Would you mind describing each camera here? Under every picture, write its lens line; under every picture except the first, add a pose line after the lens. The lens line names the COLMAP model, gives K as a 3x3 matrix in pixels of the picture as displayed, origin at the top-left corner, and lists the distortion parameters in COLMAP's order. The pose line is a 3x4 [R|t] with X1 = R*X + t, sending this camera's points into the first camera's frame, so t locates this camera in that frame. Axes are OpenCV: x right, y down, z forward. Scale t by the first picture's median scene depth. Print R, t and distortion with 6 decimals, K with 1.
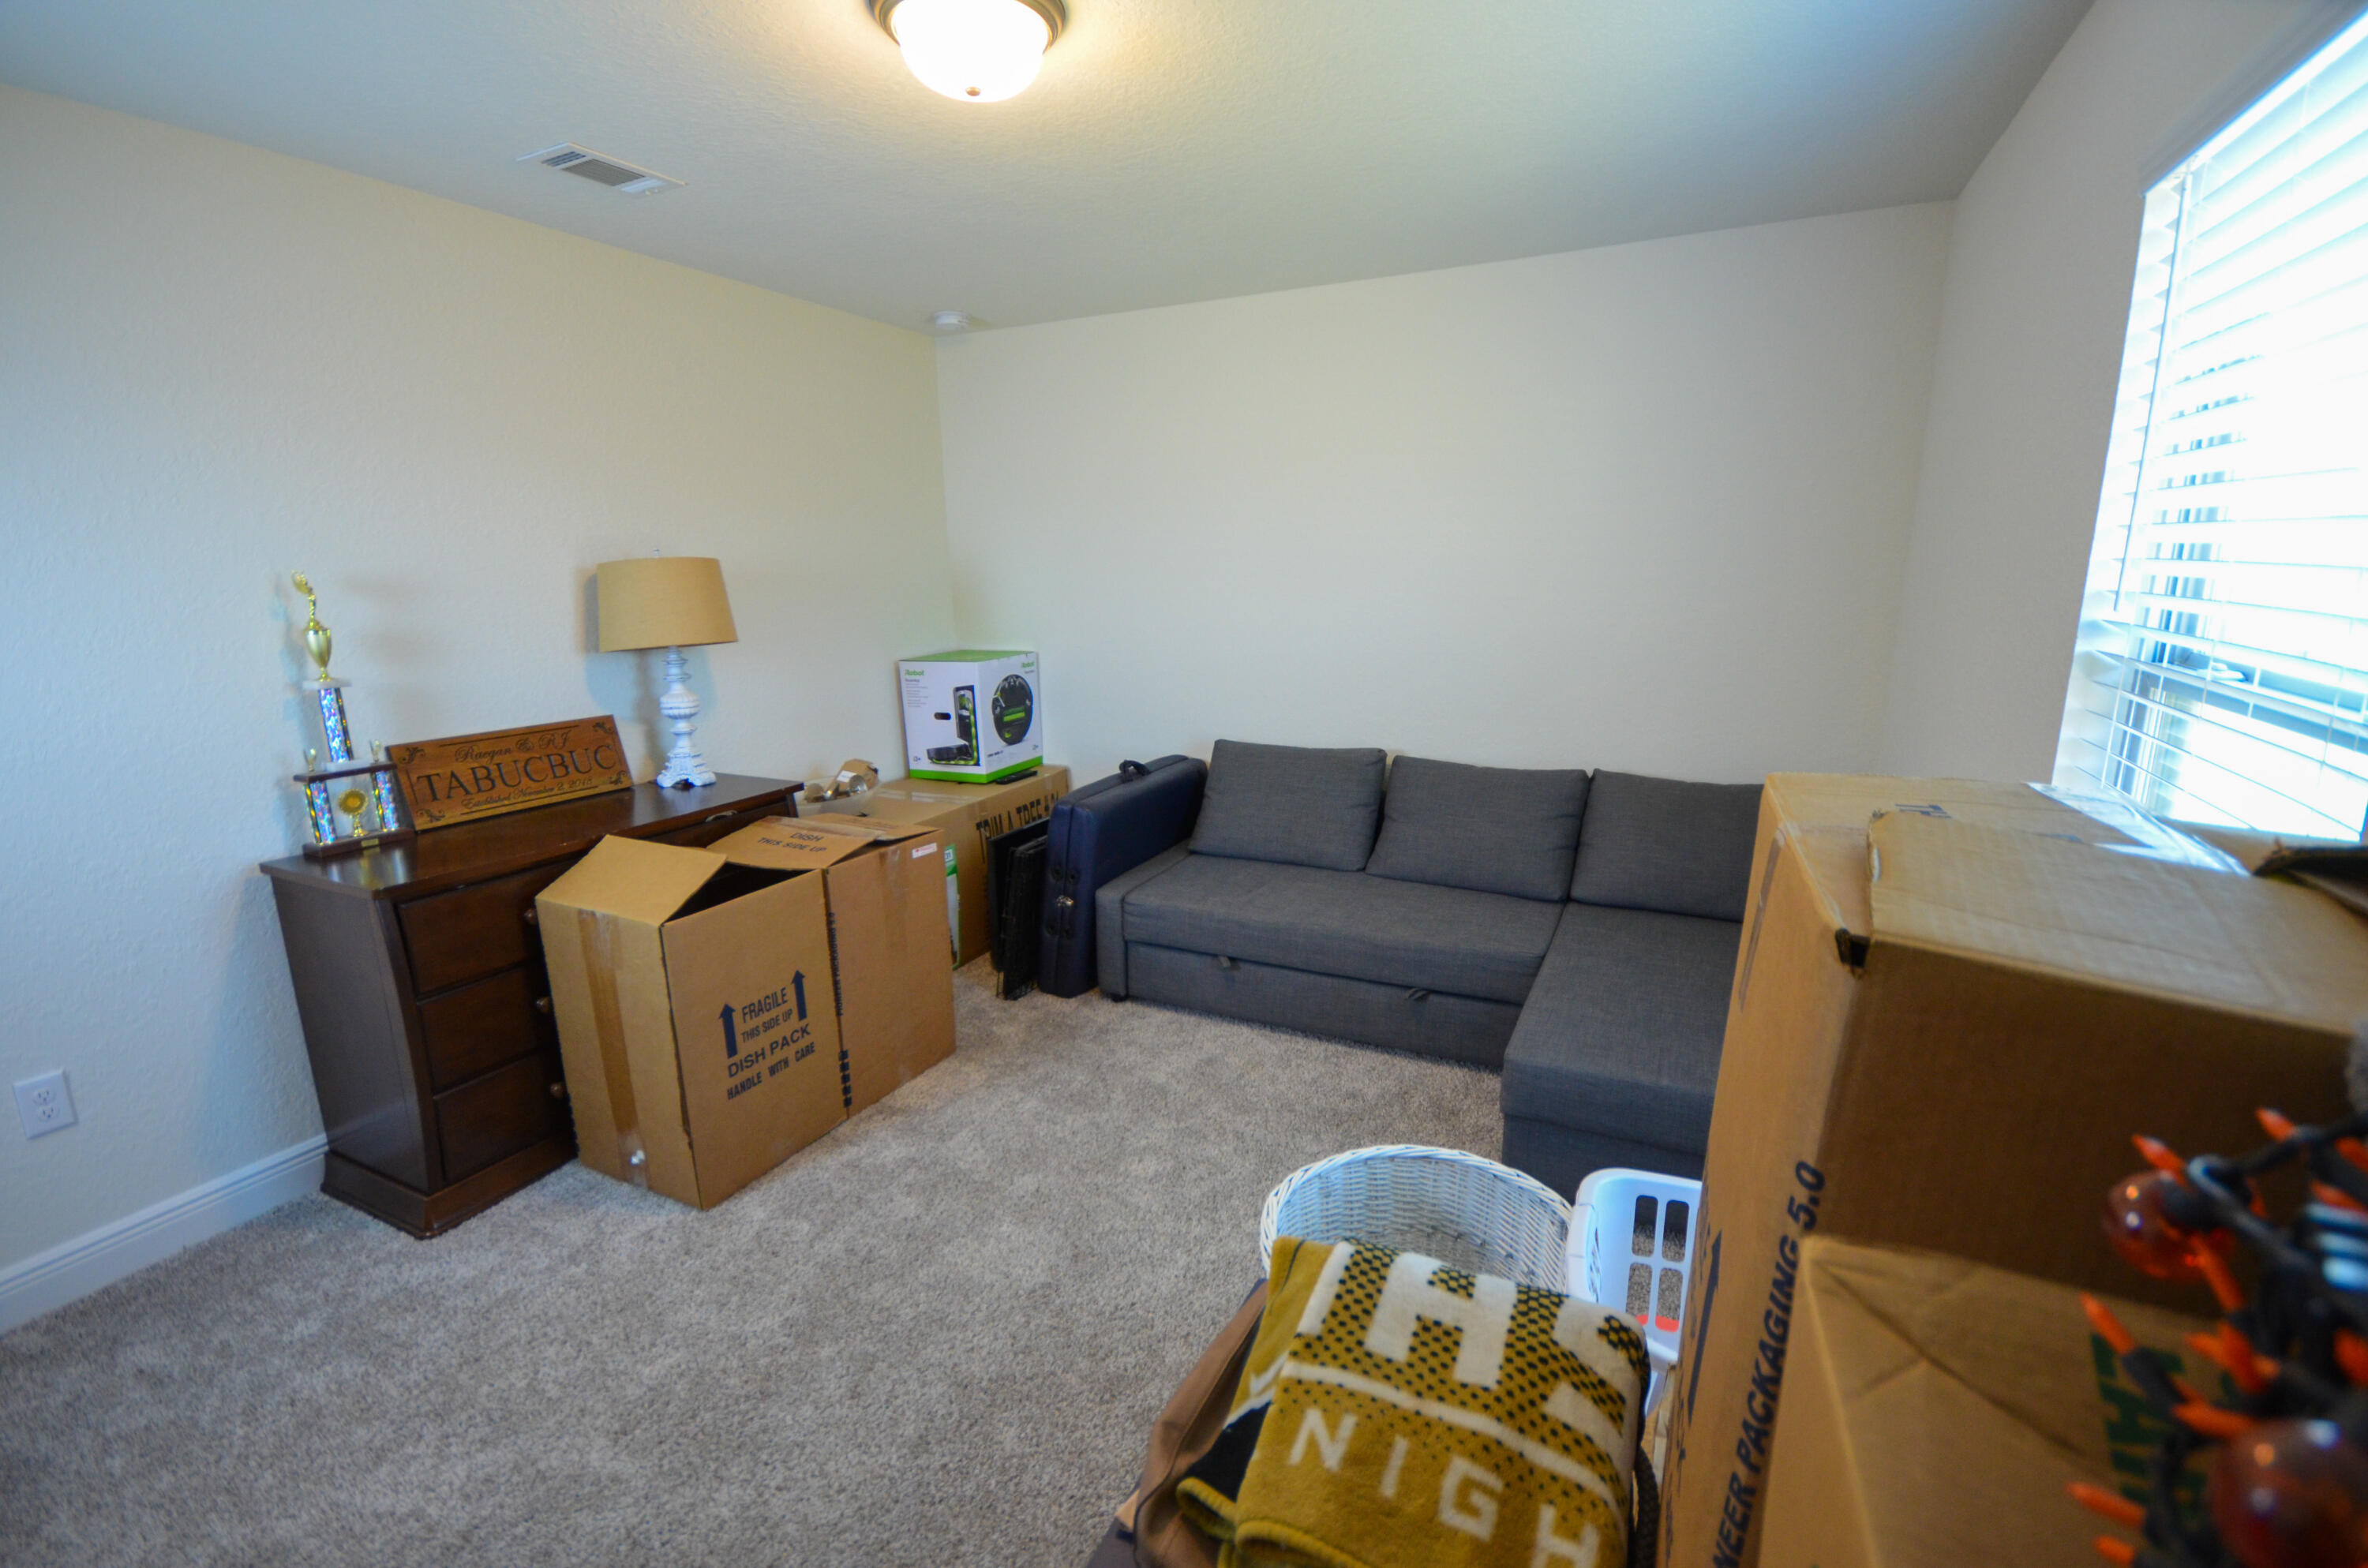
lens RADIAL K [[1036.4, 0, 1178.0], [0, 1036.4, 791.9], [0, 0, 1]] dist [0.011136, -0.014084]
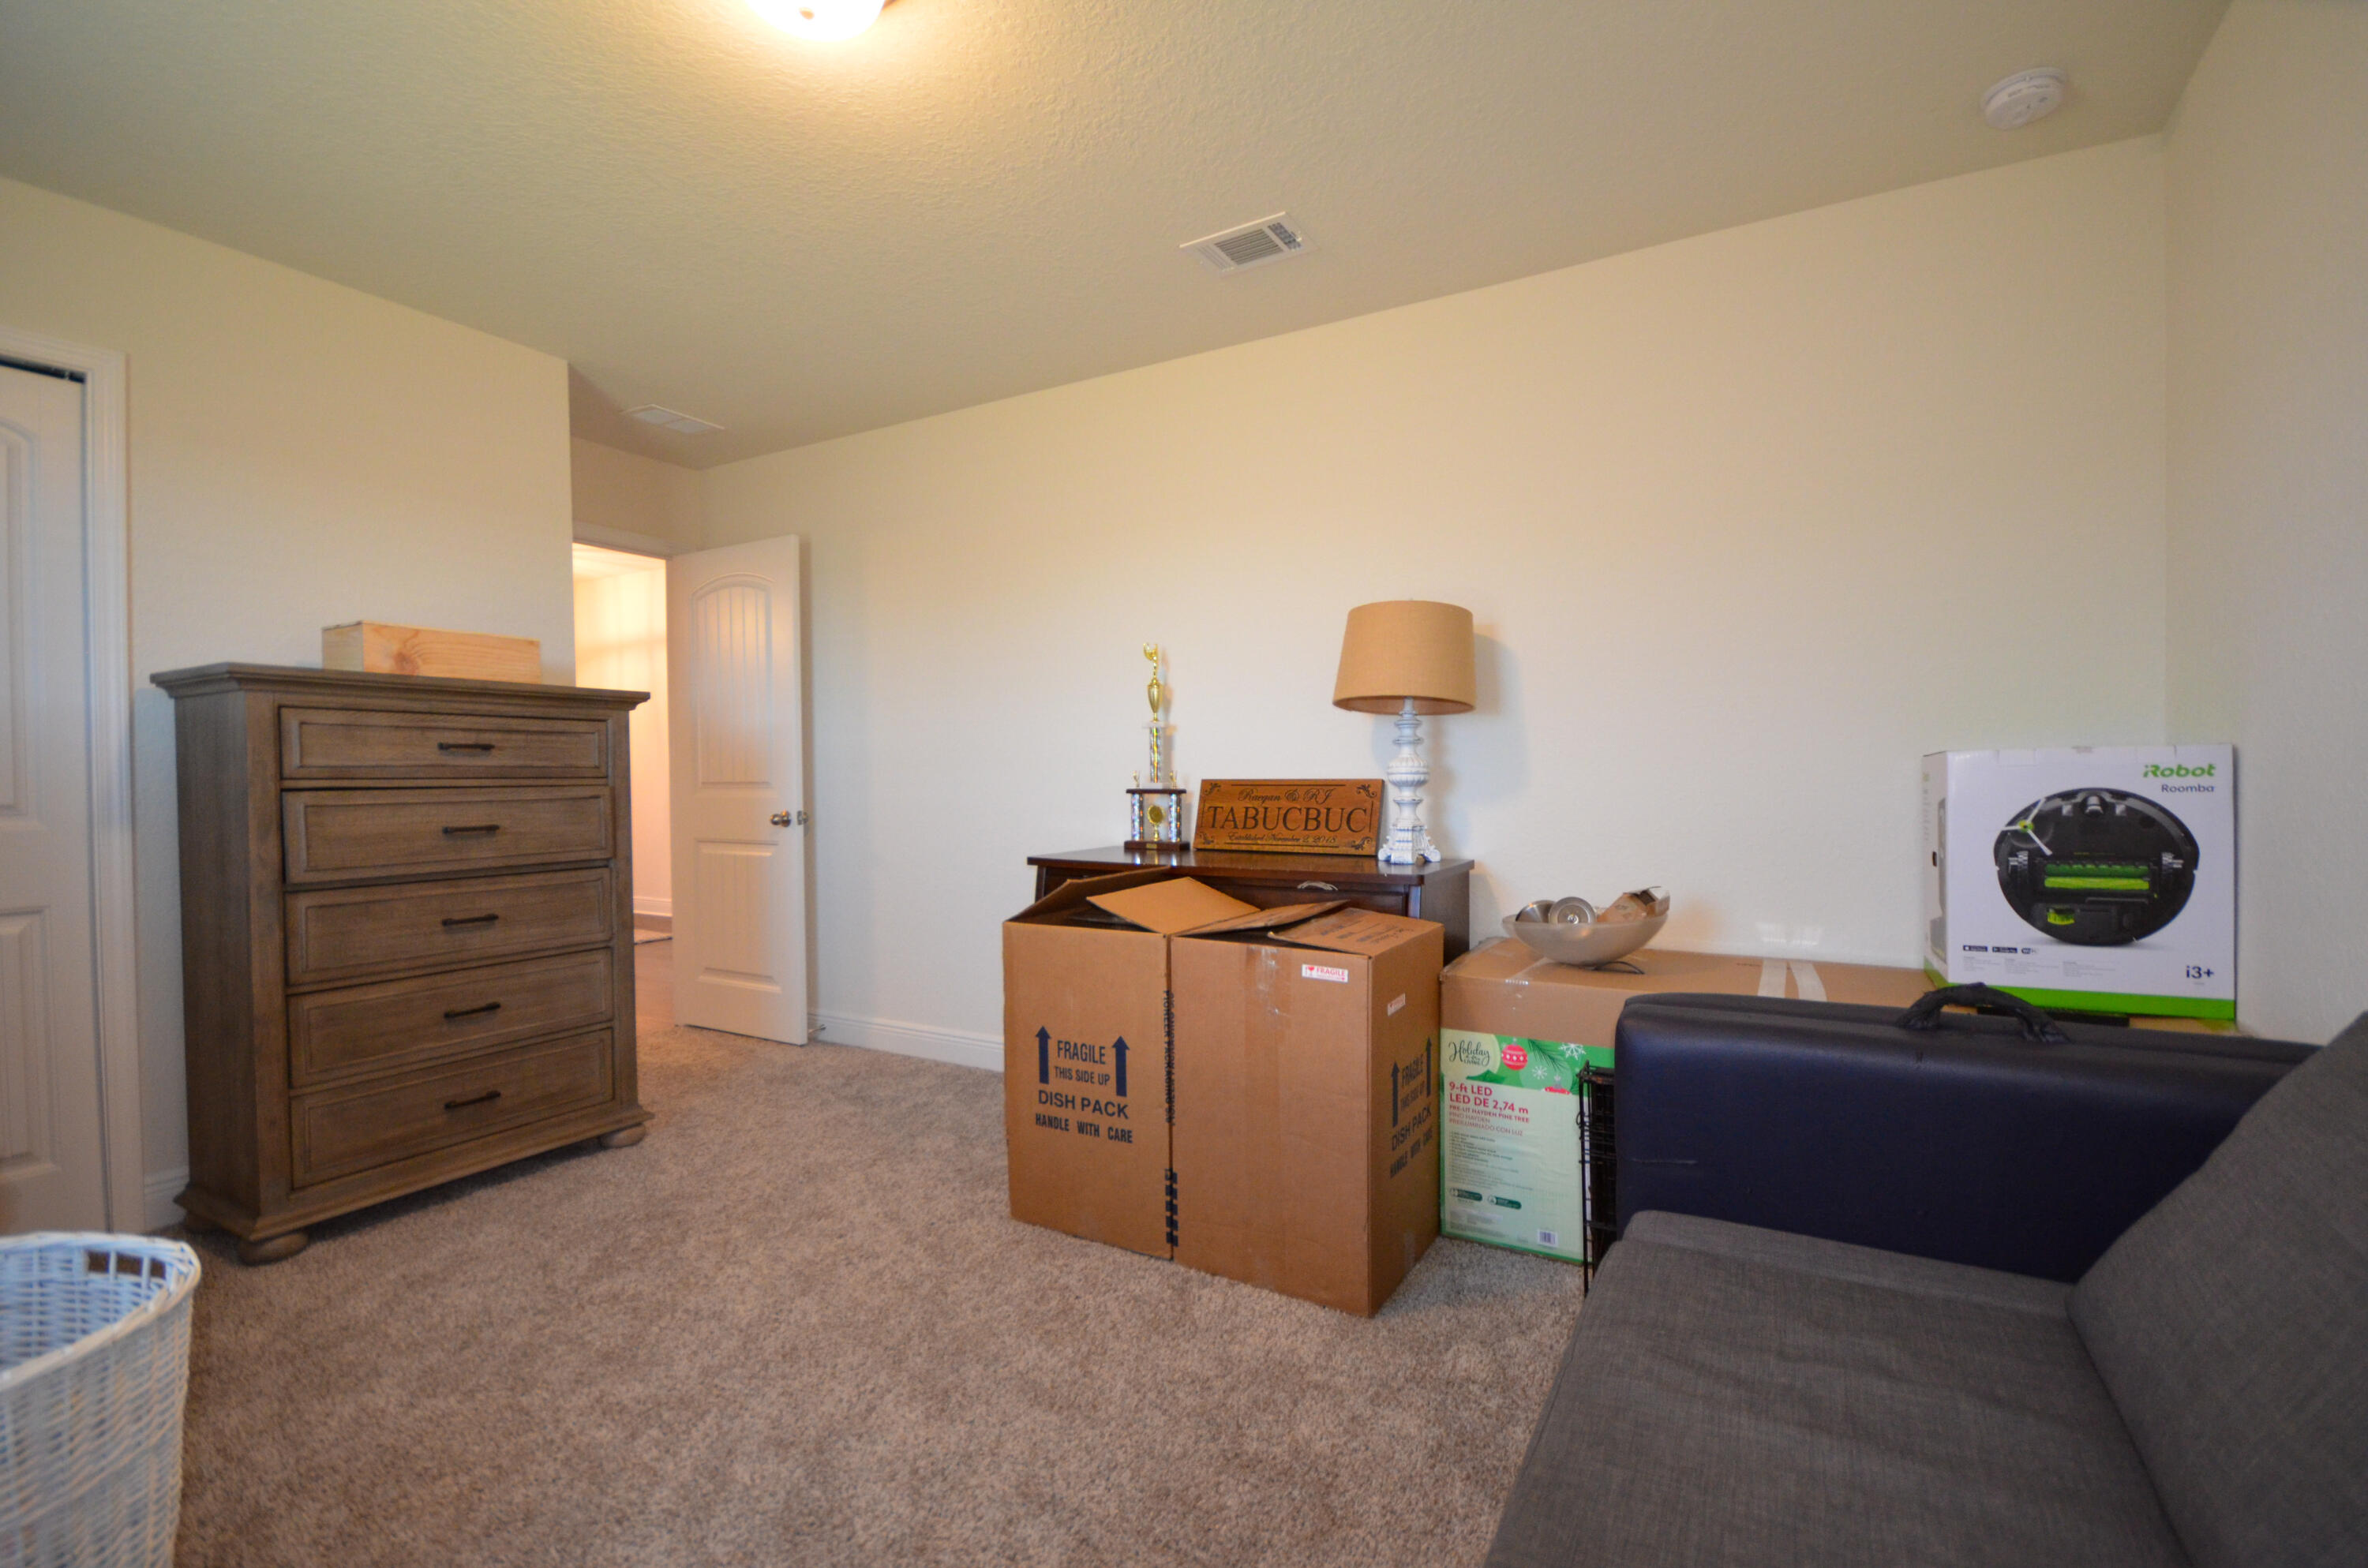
lens RADIAL K [[1036.4, 0, 1163.6], [0, 1036.4, 795.6], [0, 0, 1]] dist [0.011136, -0.014084]
pose [[-0.059260, 0.040908, -0.997404, 0.474762], [-0.207495, 0.976832, 0.052392, -0.077536], [0.976439, 0.210062, -0.049399, 0.976228]]
